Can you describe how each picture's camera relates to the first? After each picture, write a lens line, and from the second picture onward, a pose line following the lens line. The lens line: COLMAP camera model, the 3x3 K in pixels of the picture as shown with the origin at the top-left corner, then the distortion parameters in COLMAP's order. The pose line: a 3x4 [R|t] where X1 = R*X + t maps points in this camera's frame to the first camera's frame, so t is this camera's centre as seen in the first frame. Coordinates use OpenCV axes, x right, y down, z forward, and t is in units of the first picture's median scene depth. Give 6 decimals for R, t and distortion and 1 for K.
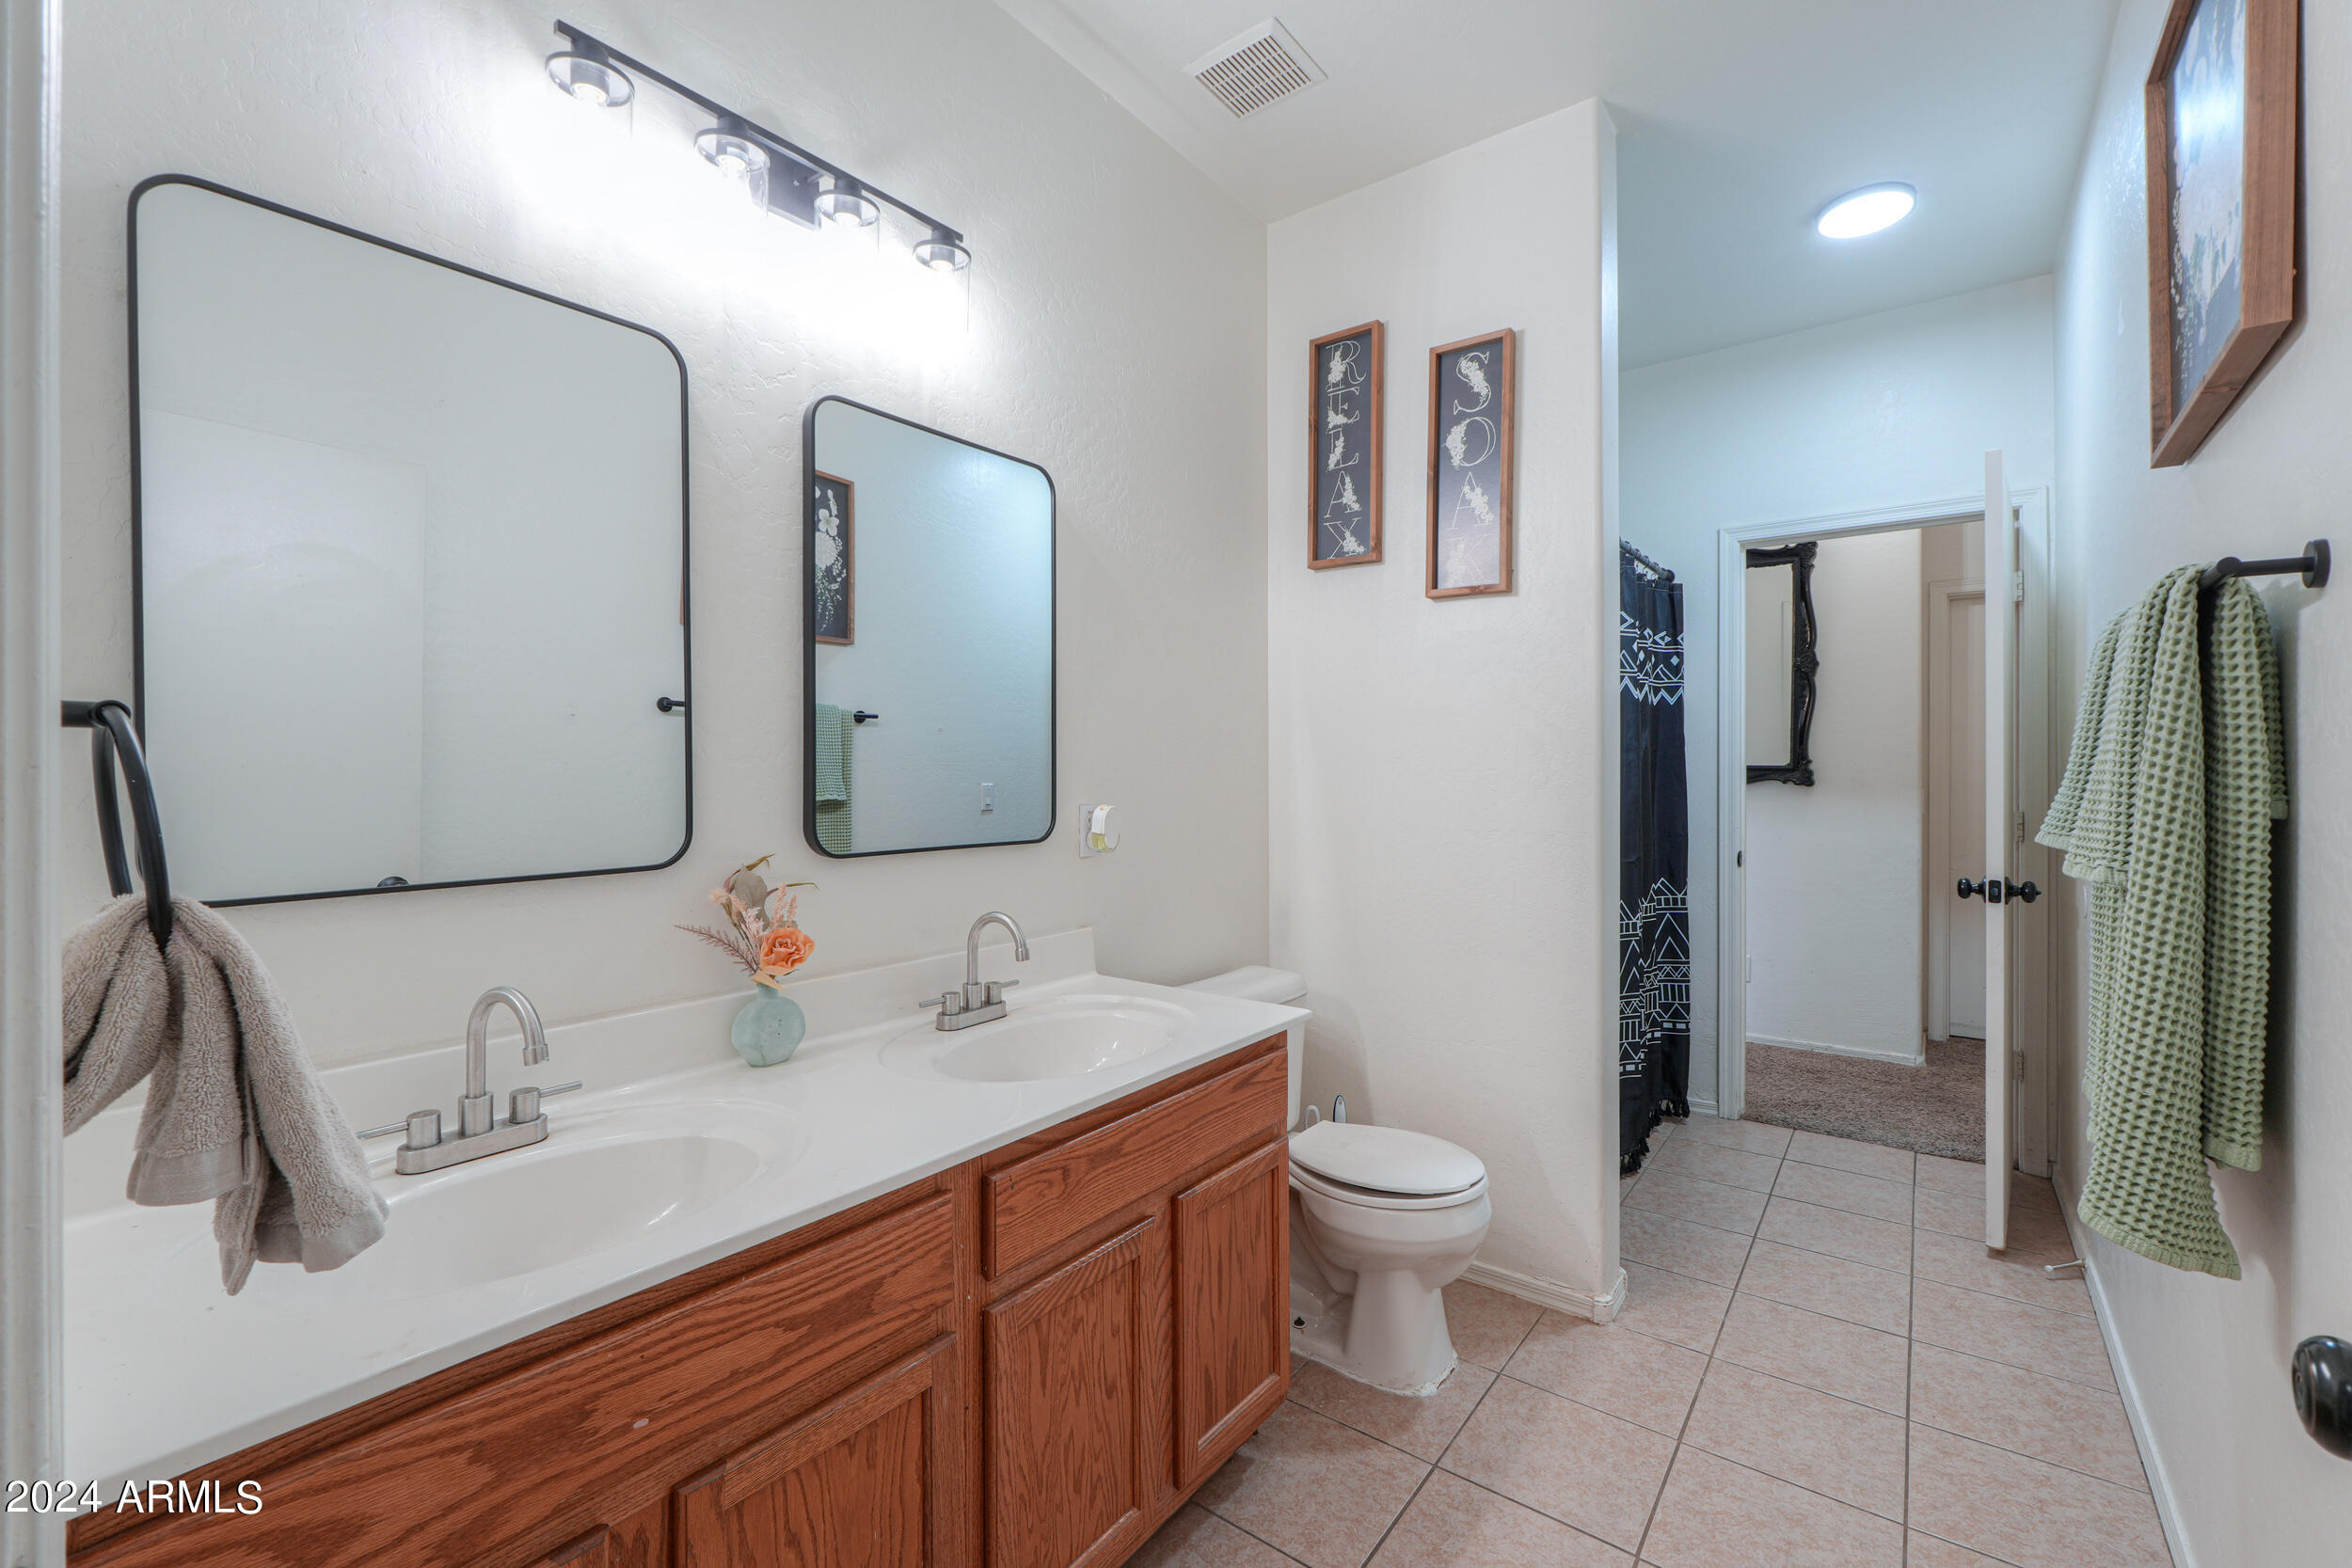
lens RADIAL K [[995.1, 0, 1166.5], [0, 995.1, 771.2], [0, 0, 1]] dist [0.000936, -0.000046]
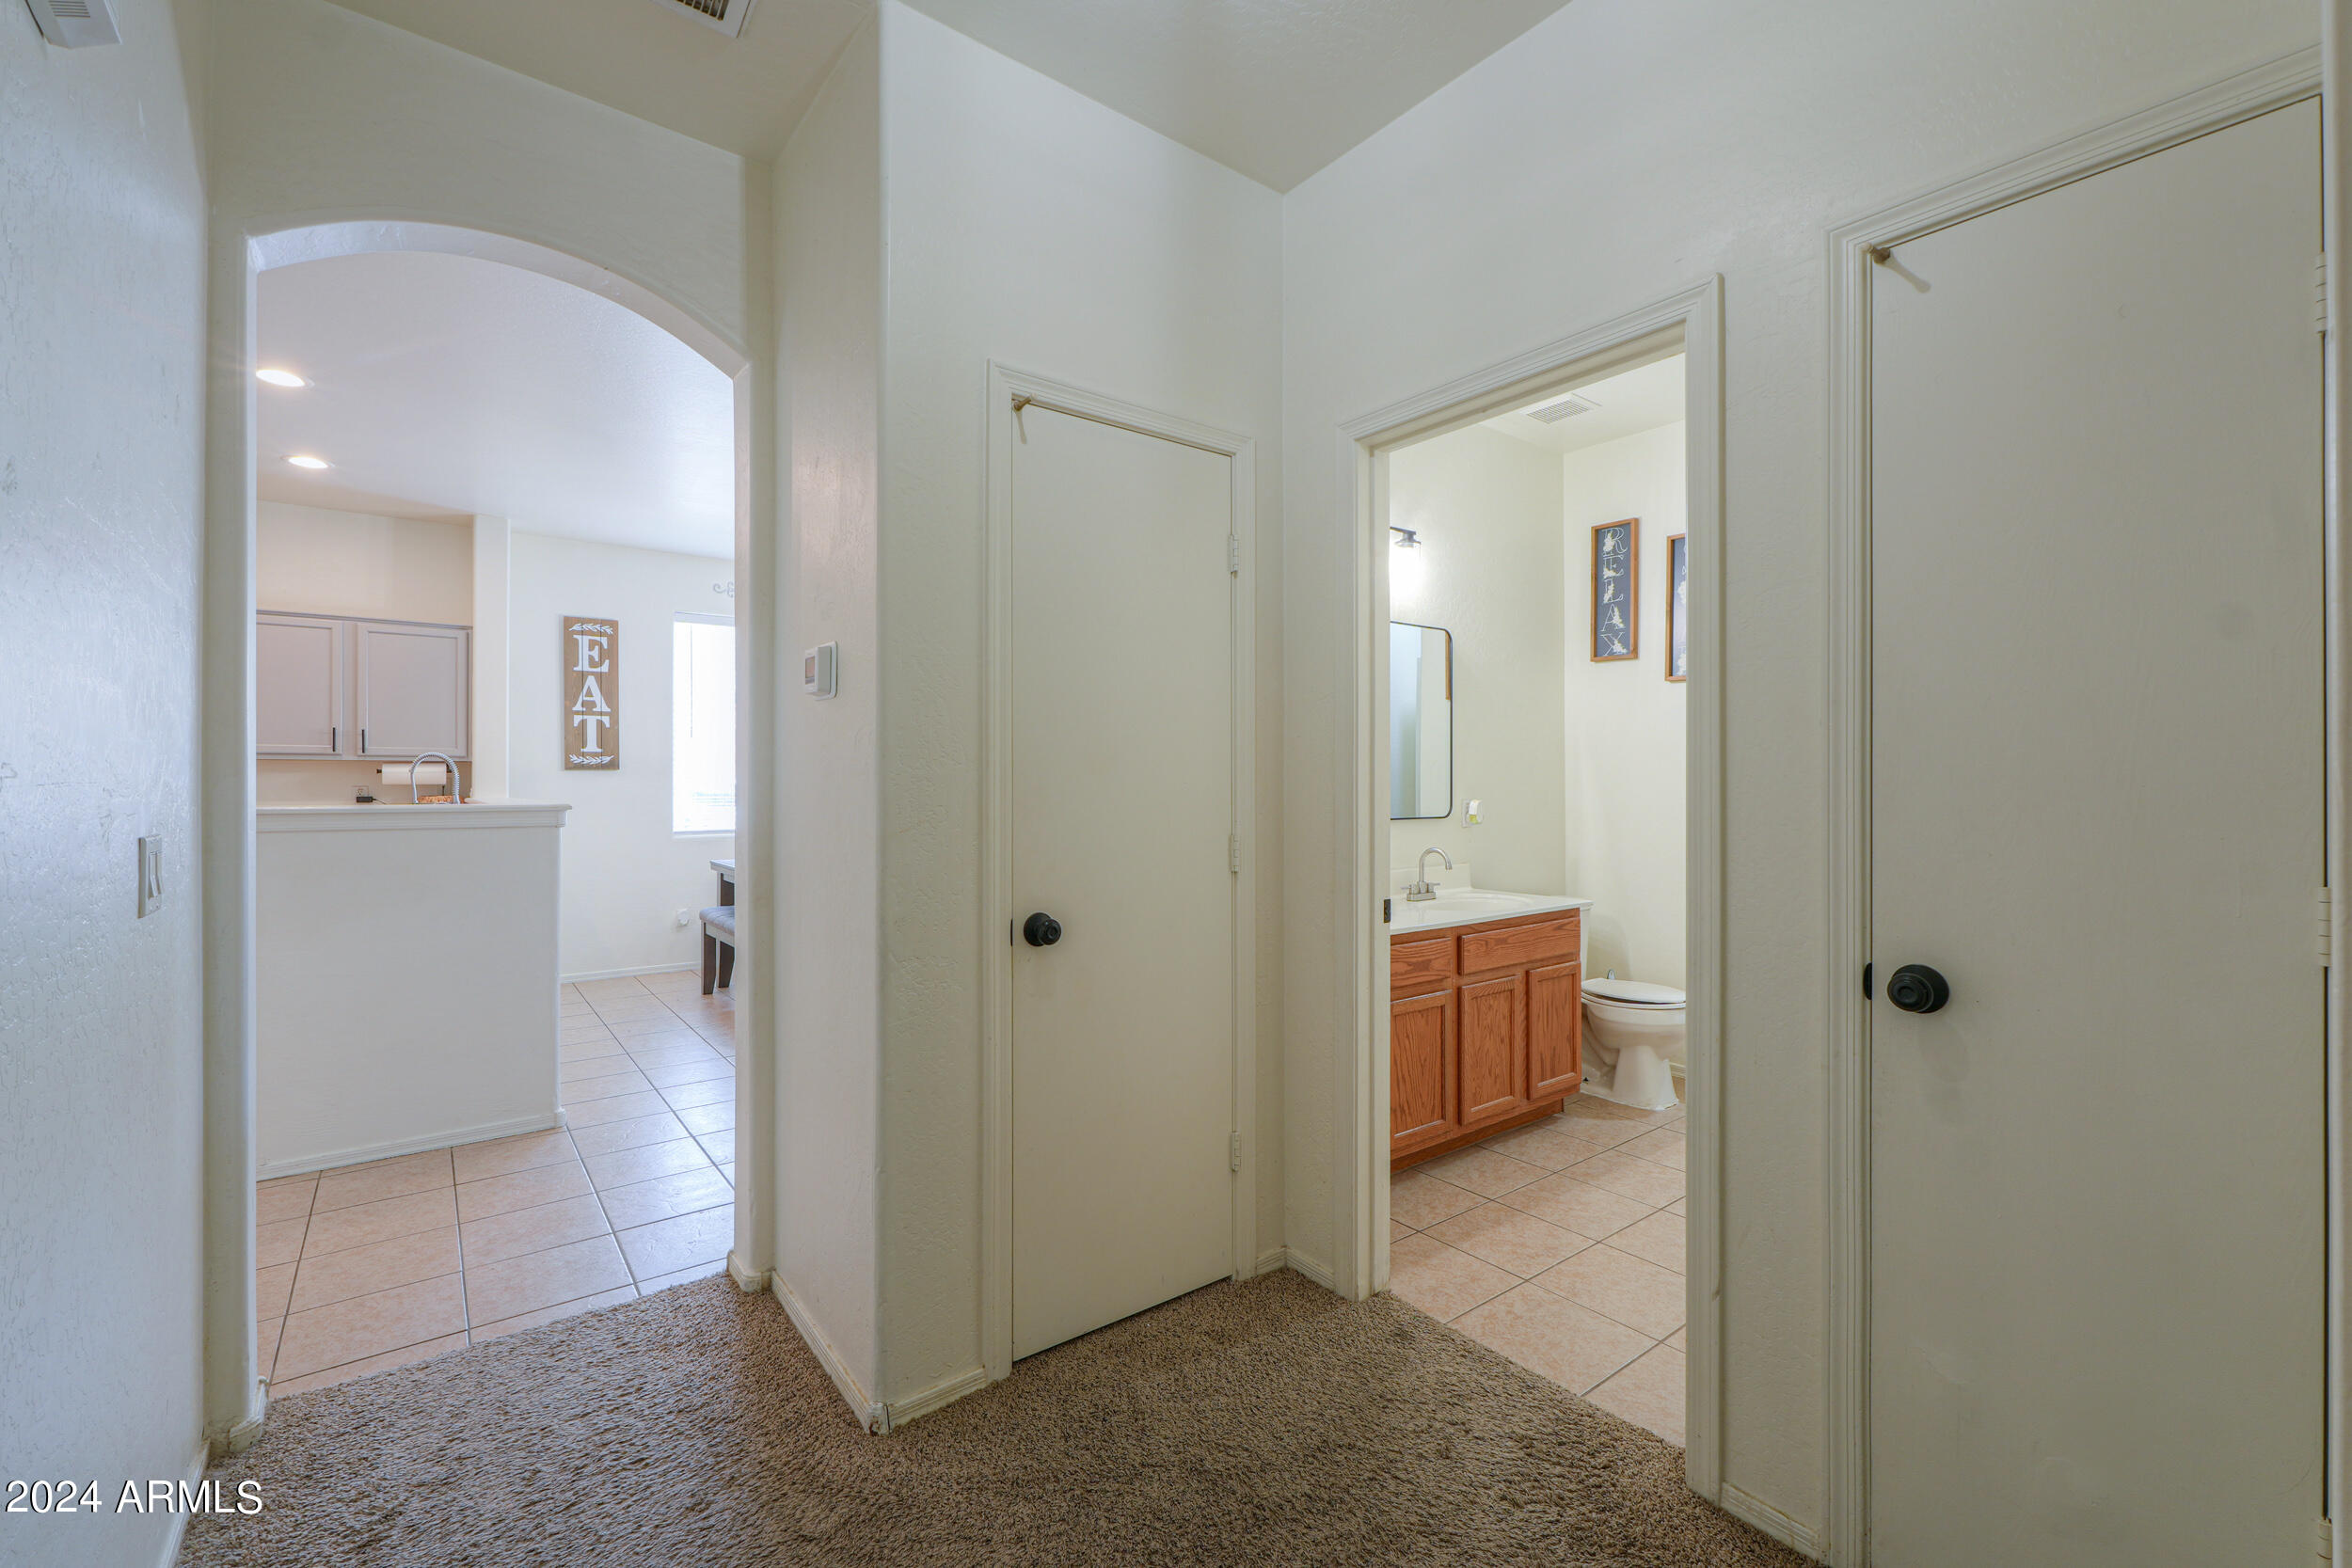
lens RADIAL K [[1001.4, 0, 1142.9], [0, 1001.4, 778.5], [0, 0, 1]] dist [0.002318, 0.000046]
pose [[0.962039, 0.000071, -0.272913, -0.182432], [-0.000021, 1.000000, 0.000184, -0.009866], [0.272913, -0.000171, 0.962039, -1.237918]]
